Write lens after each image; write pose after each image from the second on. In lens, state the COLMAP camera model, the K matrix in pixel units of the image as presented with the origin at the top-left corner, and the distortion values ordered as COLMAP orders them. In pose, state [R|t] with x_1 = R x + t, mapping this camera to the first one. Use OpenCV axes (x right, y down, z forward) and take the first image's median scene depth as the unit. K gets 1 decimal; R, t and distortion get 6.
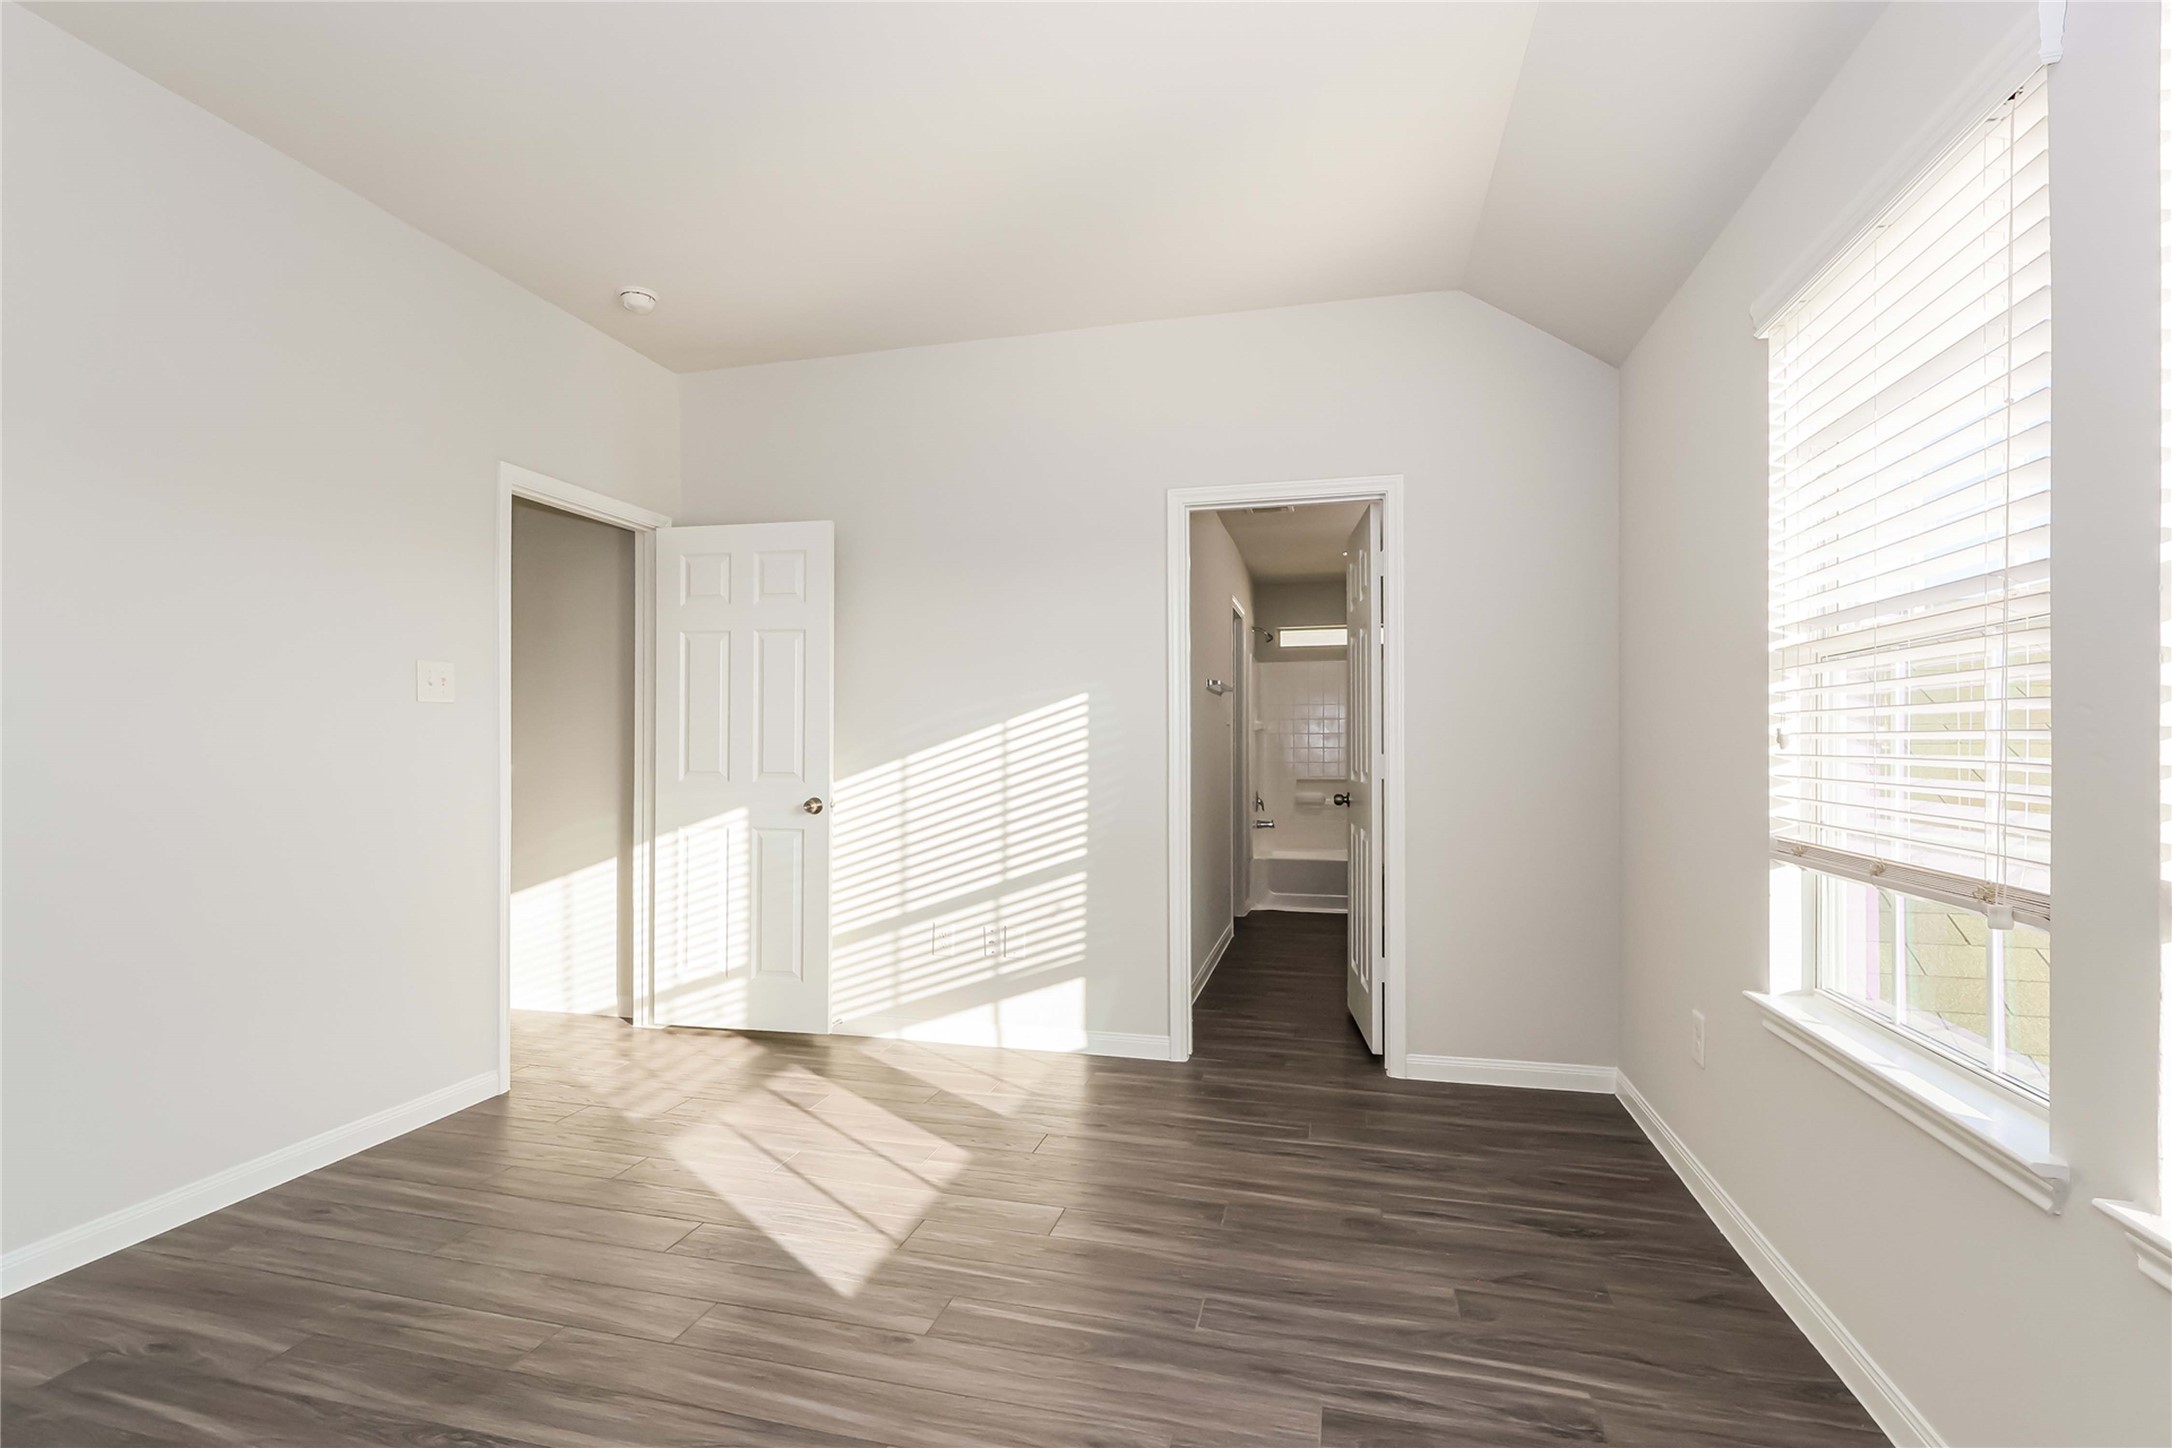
lens RADIAL K [[1018.2, 0, 1077.9], [0, 1018.2, 733.1], [0, 0, 1]] dist [0.007804, 0.002409]
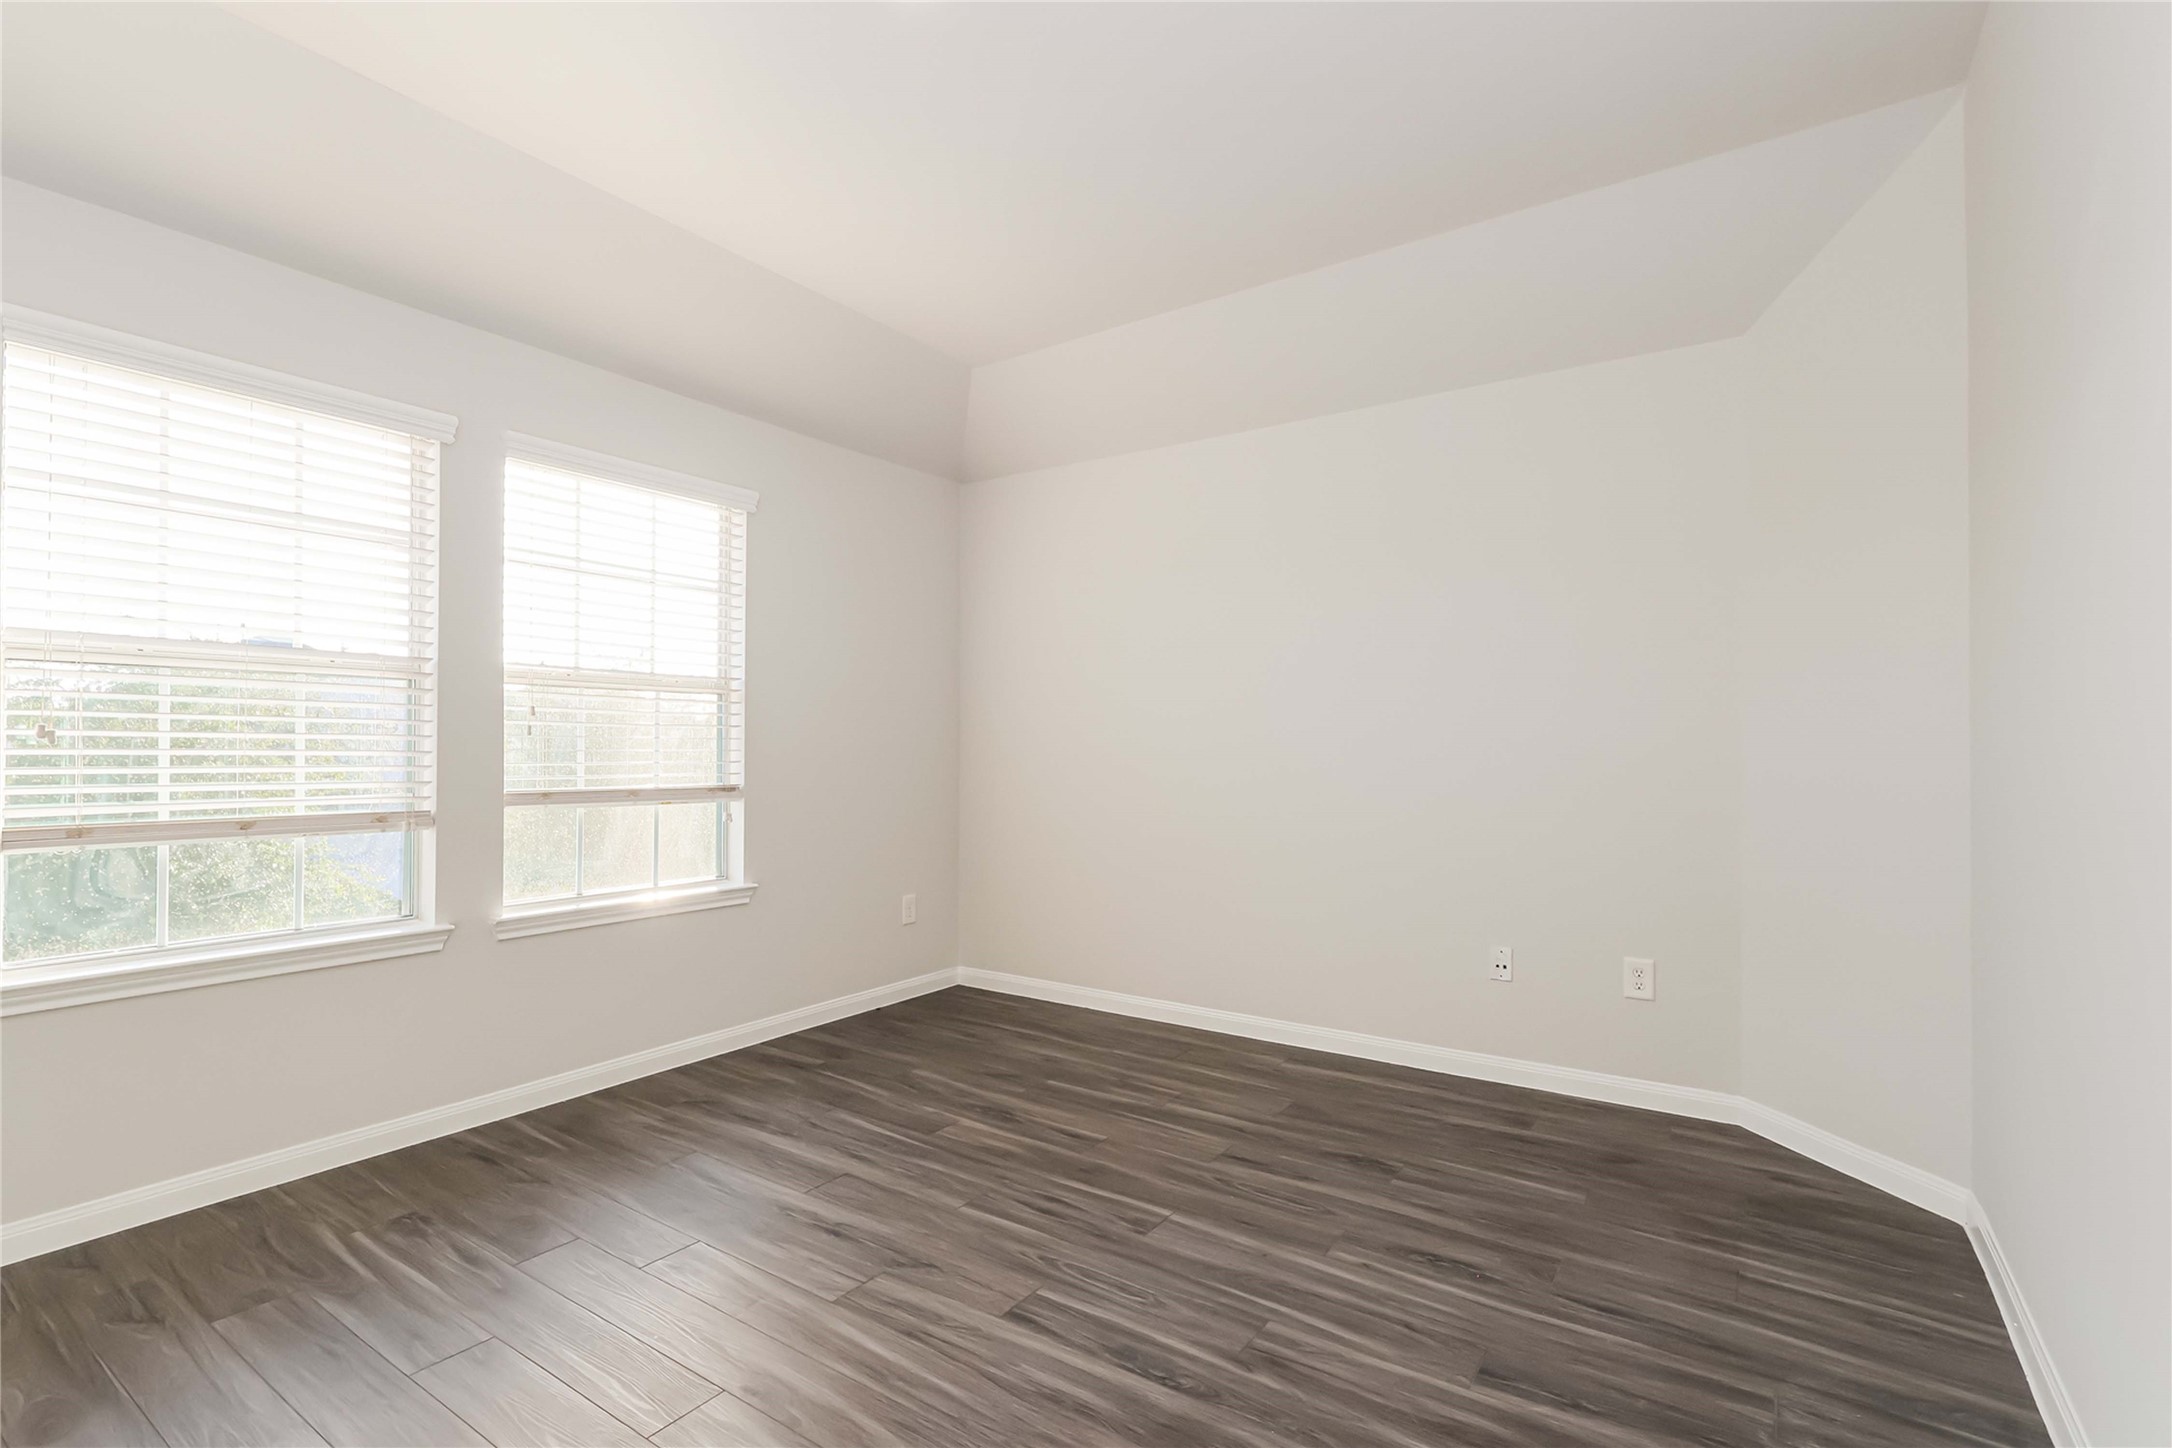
lens RADIAL K [[1018.2, 0, 1079.5], [0, 1018.2, 734.4], [0, 0, 1]] dist [0.007804, 0.002409]
pose [[-0.943469, -0.006779, 0.331392, -0.722706], [-0.015757, 0.999578, -0.024415, 0.014715], [-0.331087, -0.028257, -0.943177, 1.719912]]
